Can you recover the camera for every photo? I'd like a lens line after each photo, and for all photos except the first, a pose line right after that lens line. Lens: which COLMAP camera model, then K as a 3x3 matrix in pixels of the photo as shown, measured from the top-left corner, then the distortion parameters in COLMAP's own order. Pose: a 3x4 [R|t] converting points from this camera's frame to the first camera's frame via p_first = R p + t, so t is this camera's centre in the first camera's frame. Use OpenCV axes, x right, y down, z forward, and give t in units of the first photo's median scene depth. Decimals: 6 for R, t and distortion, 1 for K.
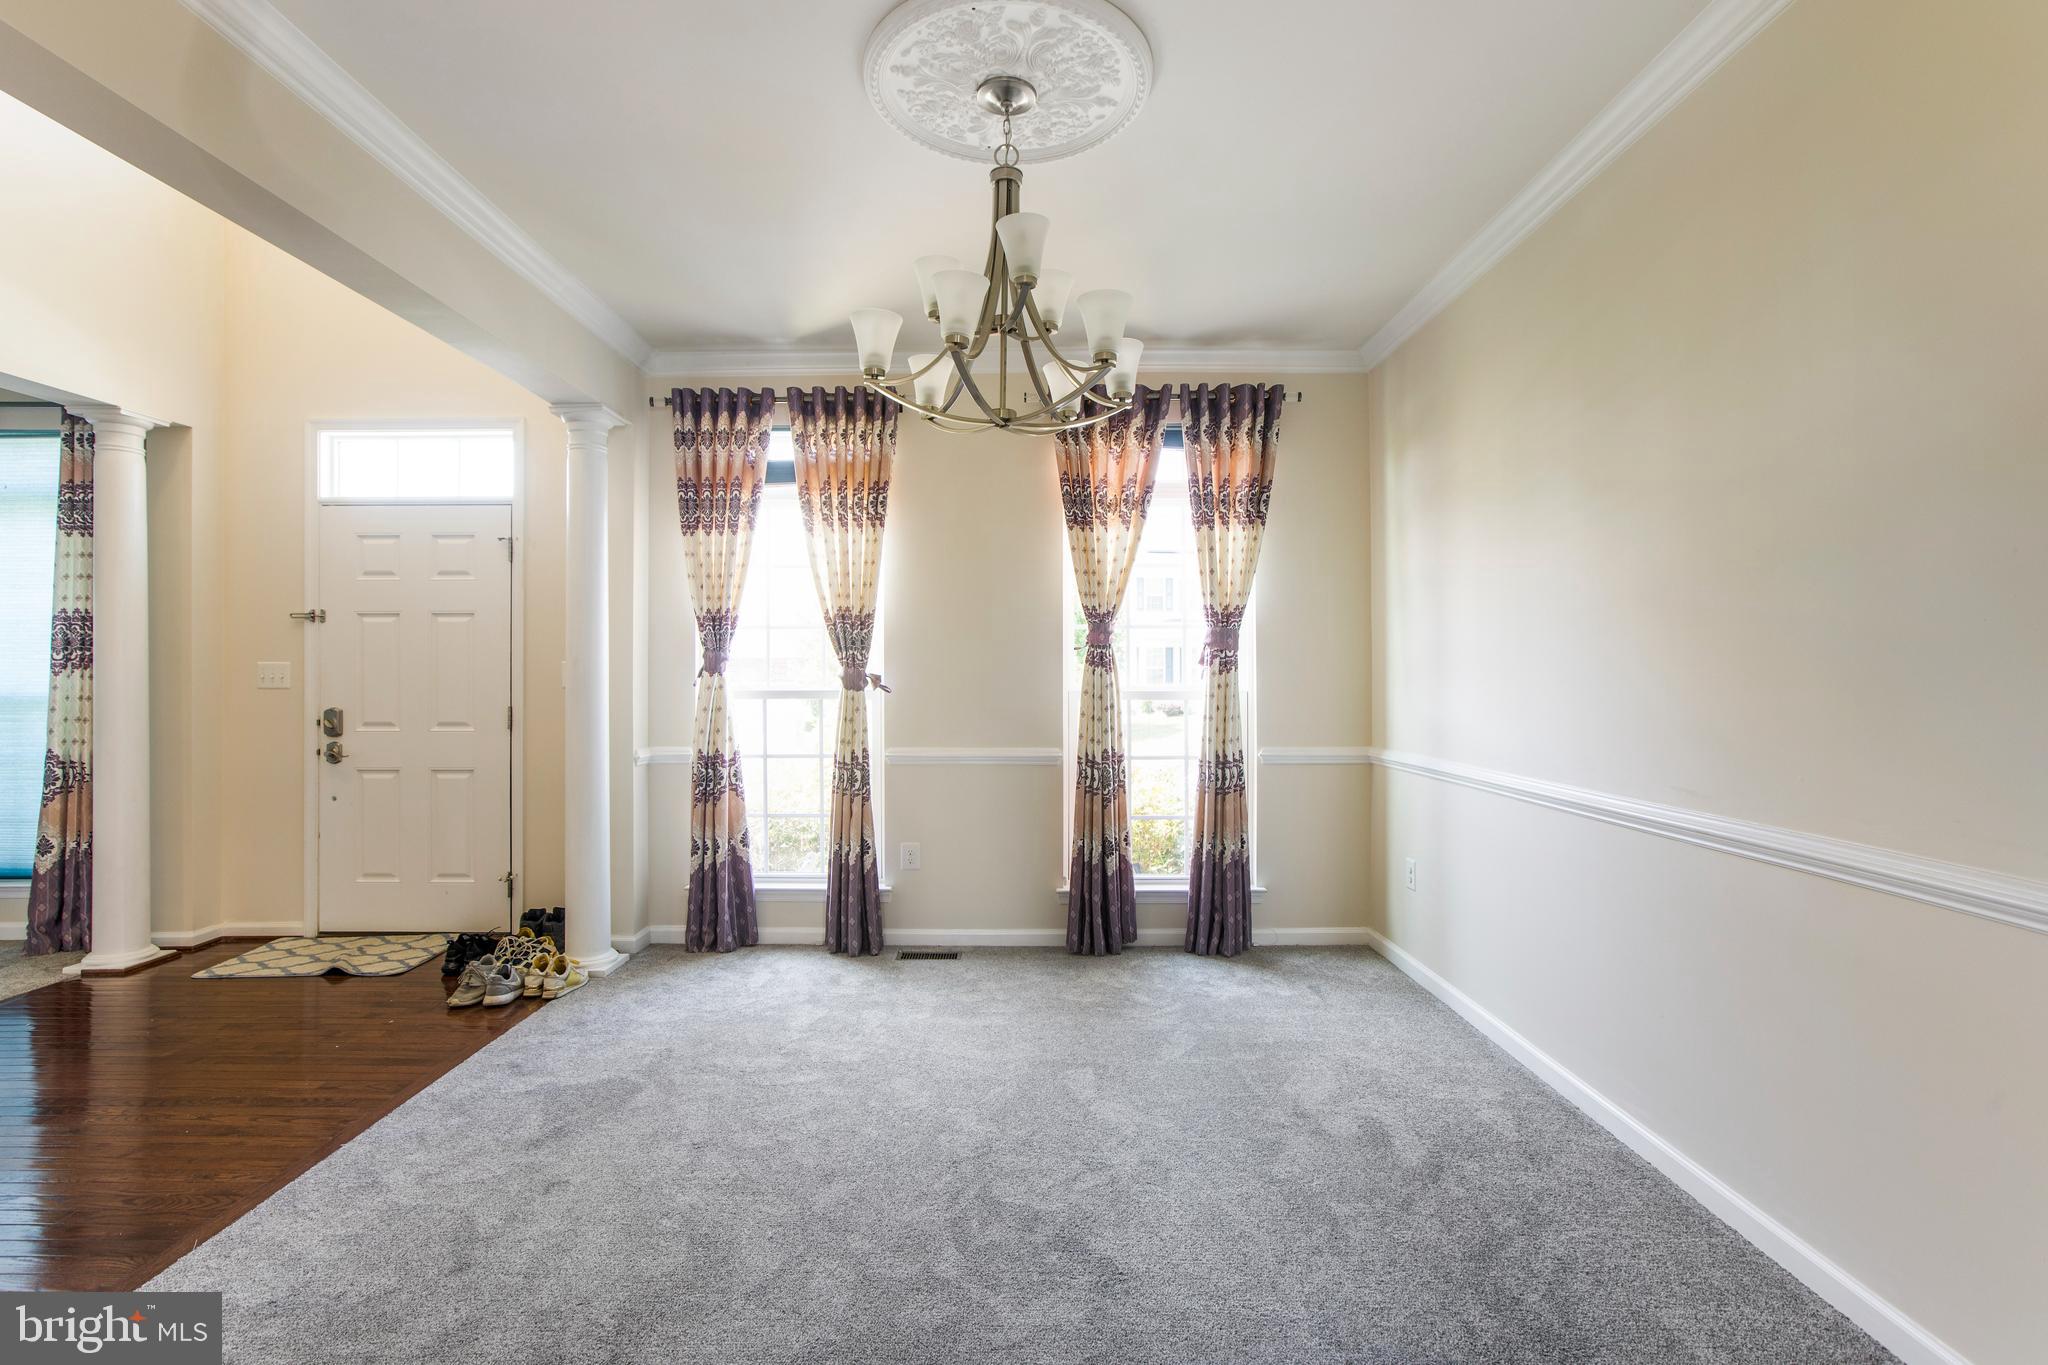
lens RADIAL K [[952.1, 0, 1000.4], [0, 952.1, 670.6], [0, 0, 1]] dist [-0.019984, 0.016159]
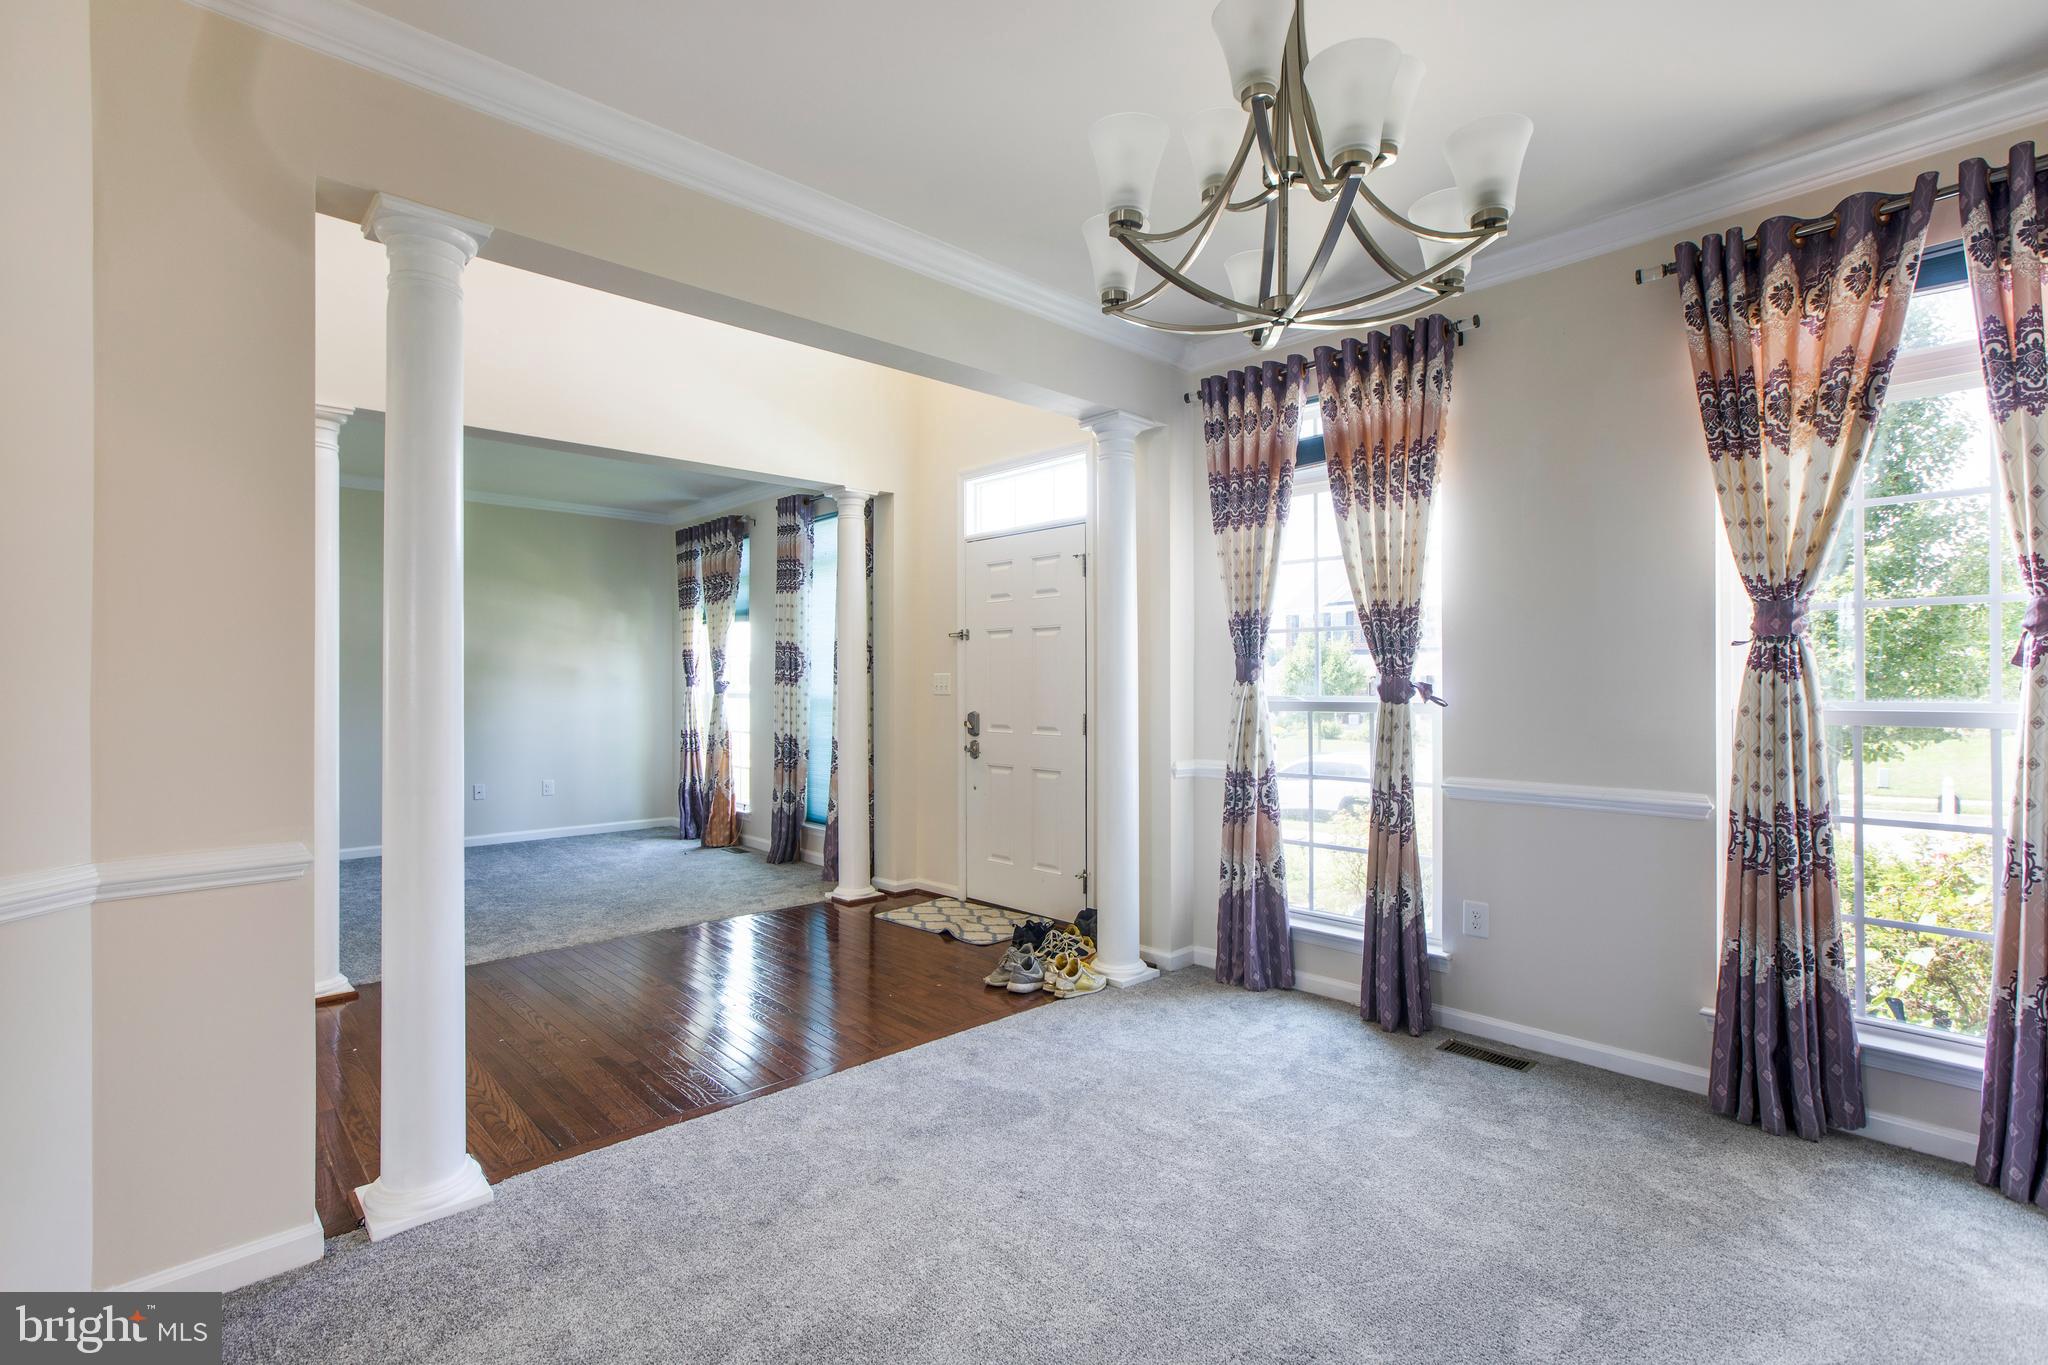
lens RADIAL K [[952.1, 0, 1025.0], [0, 952.1, 682.0], [0, 0, 1]] dist [-0.019984, 0.016159]
pose [[0.703237, -0.001119, -0.710954, 0.200796], [0.002337, 0.999997, 0.000738, 0.001619], [0.710951, -0.002180, 0.703238, 0.210858]]
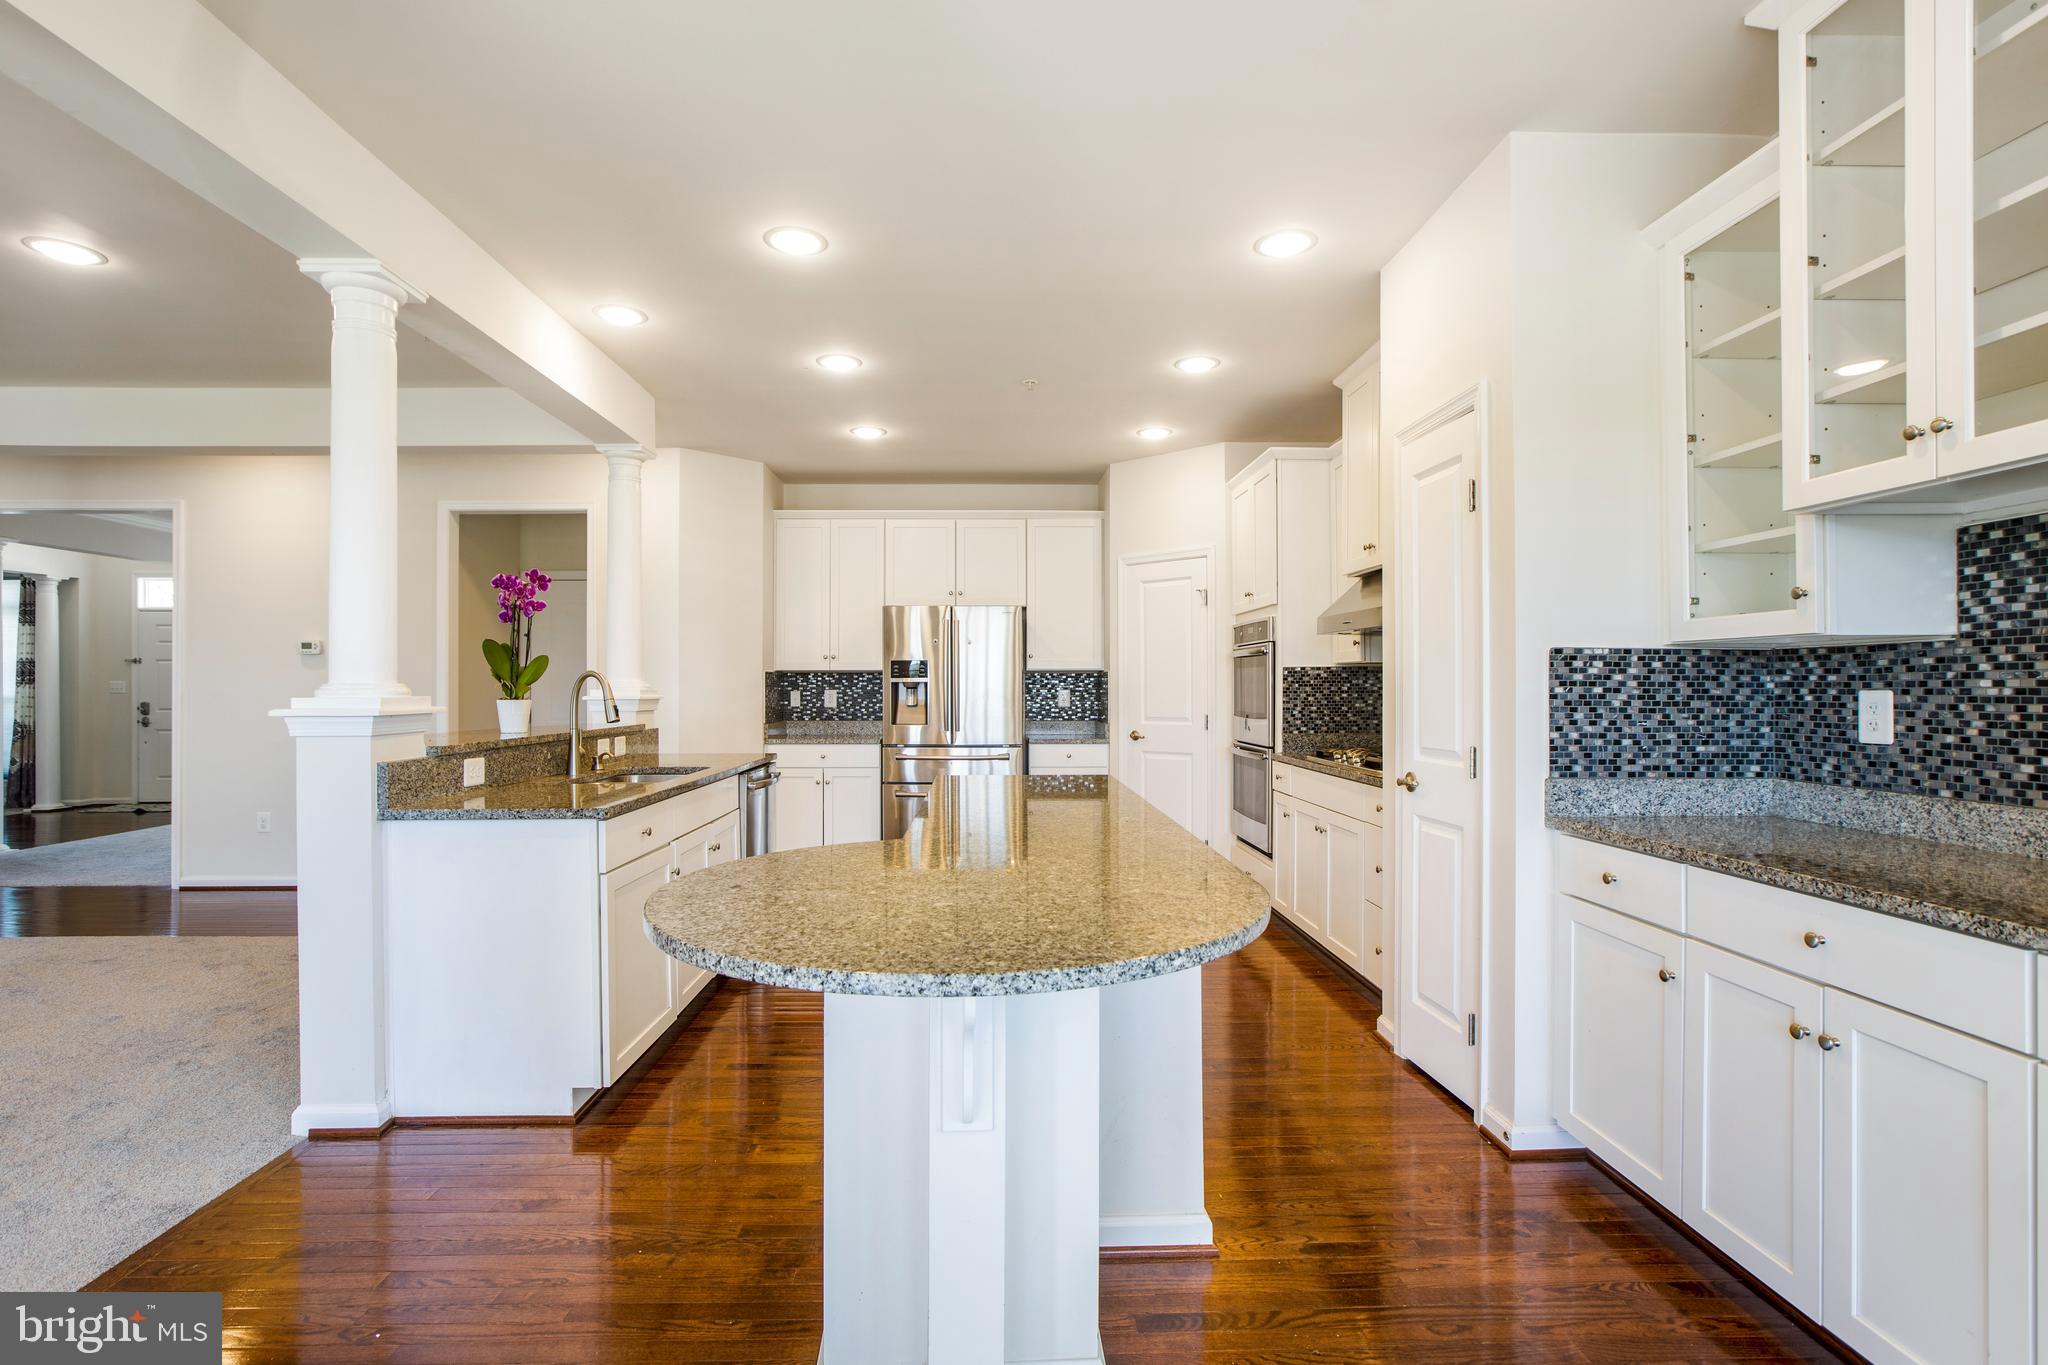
lens RADIAL K [[952.1, 0, 967.2], [0, 952.1, 684.8], [0, 0, 1]] dist [-0.019984, 0.016159]
pose [[0.999826, 0.000965, 0.018643, 1.247811], [-0.001027, 0.999994, 0.003333, -0.011153], [-0.018640, -0.003352, 0.999821, -1.328020]]
